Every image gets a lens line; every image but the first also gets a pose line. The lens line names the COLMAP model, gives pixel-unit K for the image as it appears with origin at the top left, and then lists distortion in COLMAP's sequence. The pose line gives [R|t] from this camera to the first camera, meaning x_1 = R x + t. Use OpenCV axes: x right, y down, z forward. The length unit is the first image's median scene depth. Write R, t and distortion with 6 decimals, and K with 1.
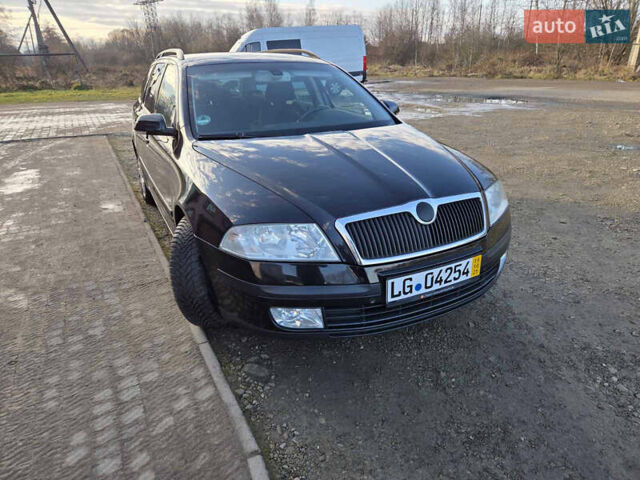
lens RADIAL K [[428.0, 0, 322.9], [0, 428.0, 236.7], [0, 0, 1]] dist [0.067836, -0.053956]
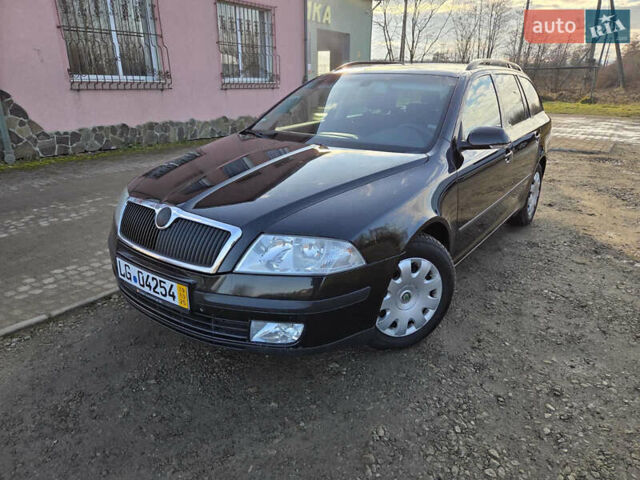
lens RADIAL K [[428.0, 0, 326.3], [0, 428.0, 237.4], [0, 0, 1]] dist [0.067836, -0.053956]
pose [[0.441082, 0.329375, -0.834841, 1.260230], [-0.350875, 0.919469, 0.177382, -0.325758], [0.826035, 0.214684, 0.521130, 0.790873]]
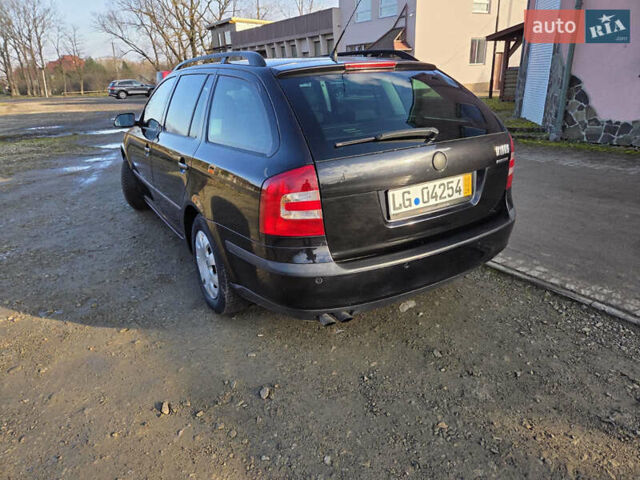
lens RADIAL K [[428.0, 0, 318.1], [0, 428.0, 240.8], [0, 0, 1]] dist [0.067836, -0.053956]
pose [[-0.996869, 0.071676, -0.033378, -0.520921], [0.029593, 0.729695, 0.683132, -1.506957], [0.073320, 0.680006, -0.729531, 3.782515]]
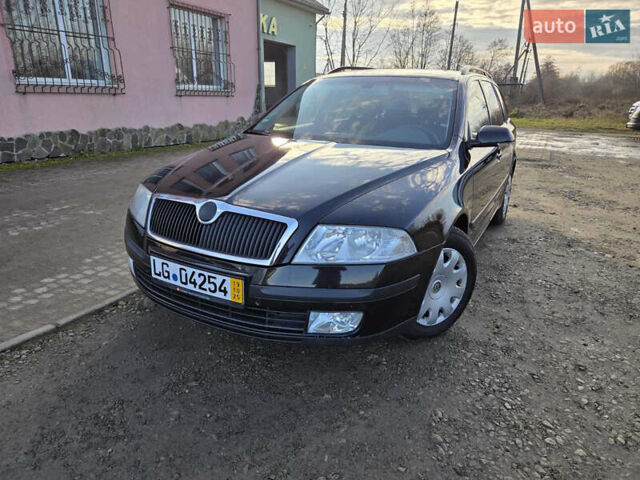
lens RADIAL K [[428.0, 0, 324.5], [0, 428.0, 241.3], [0, 0, 1]] dist [0.067836, -0.053956]
pose [[0.555635, 0.300557, -0.775200, 1.162035], [-0.343913, 0.931954, 0.114828, -0.198014], [0.756963, 0.202799, 0.621192, 0.599571]]
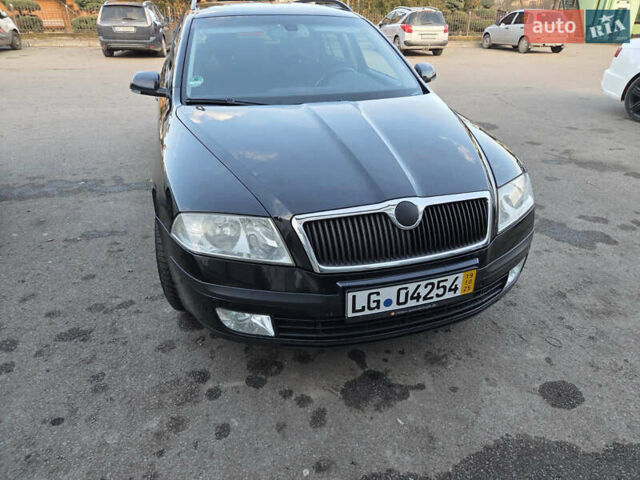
lens RADIAL K [[428.0, 0, 324.4], [0, 428.0, 234.6], [0, 0, 1]] dist [0.067836, -0.053956]
pose [[0.985807, 0.093992, -0.139104, 0.198841], [-0.080169, 0.991564, 0.101855, -0.088942], [0.147504, -0.089257, 0.985026, 0.158934]]
